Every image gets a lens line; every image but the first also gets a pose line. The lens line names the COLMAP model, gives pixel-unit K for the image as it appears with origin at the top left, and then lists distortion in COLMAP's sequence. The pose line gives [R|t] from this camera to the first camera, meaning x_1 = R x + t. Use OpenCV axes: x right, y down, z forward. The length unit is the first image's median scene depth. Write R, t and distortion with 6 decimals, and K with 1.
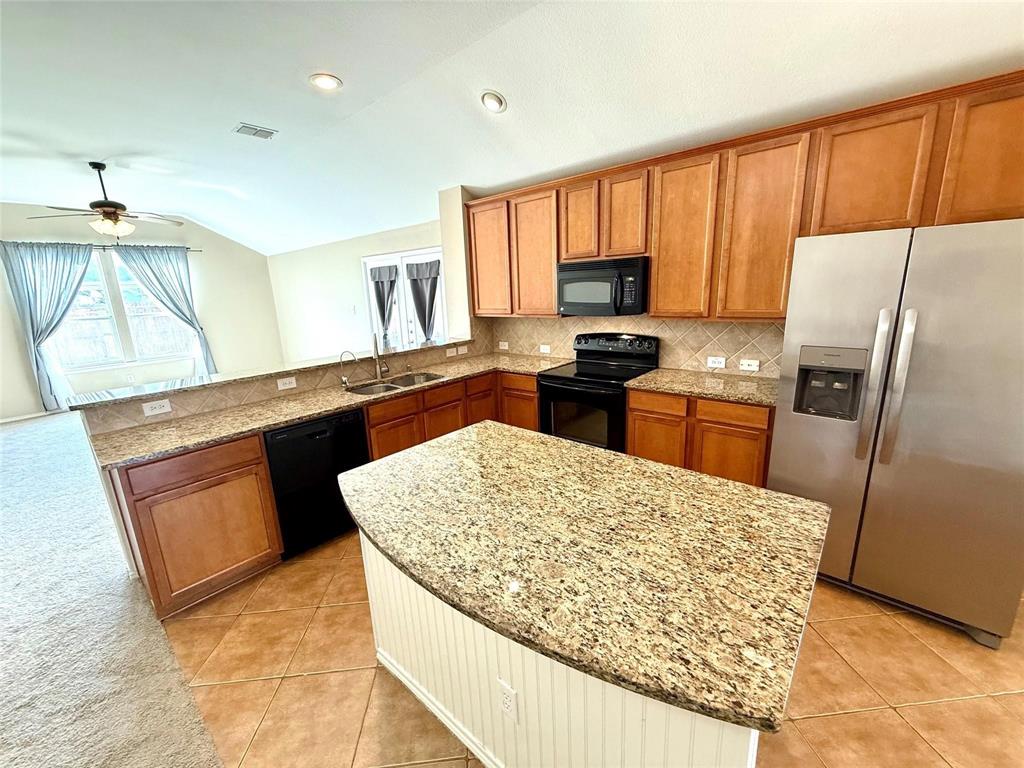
lens RADIAL K [[411.2, 0, 512.0], [0, 411.2, 384.0], [0, 0, 1]] dist [-0.010522, -0.000056]
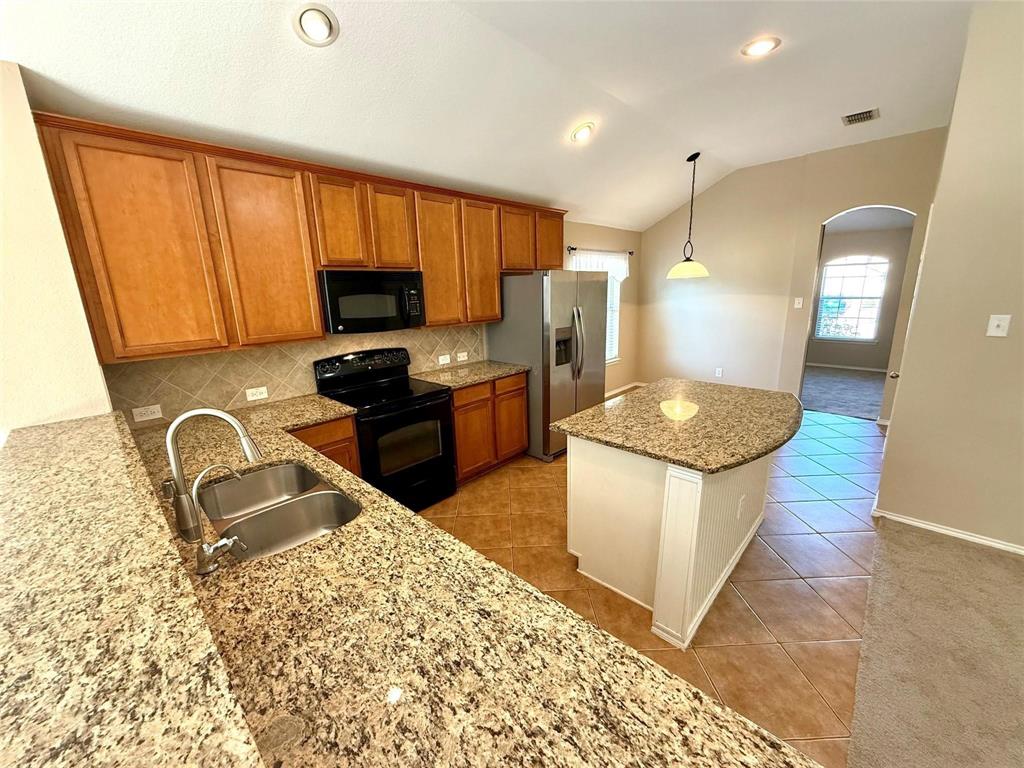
lens RADIAL K [[408.5, 0, 512.0], [0, 408.5, 384.0], [0, 0, 1]] dist [0.000241, 0.000082]
pose [[0.048220, -0.190266, 0.980548, -0.747468], [0.253944, 0.951768, 0.172193, -0.147534], [-0.966016, 0.240701, 0.094211, 0.709911]]
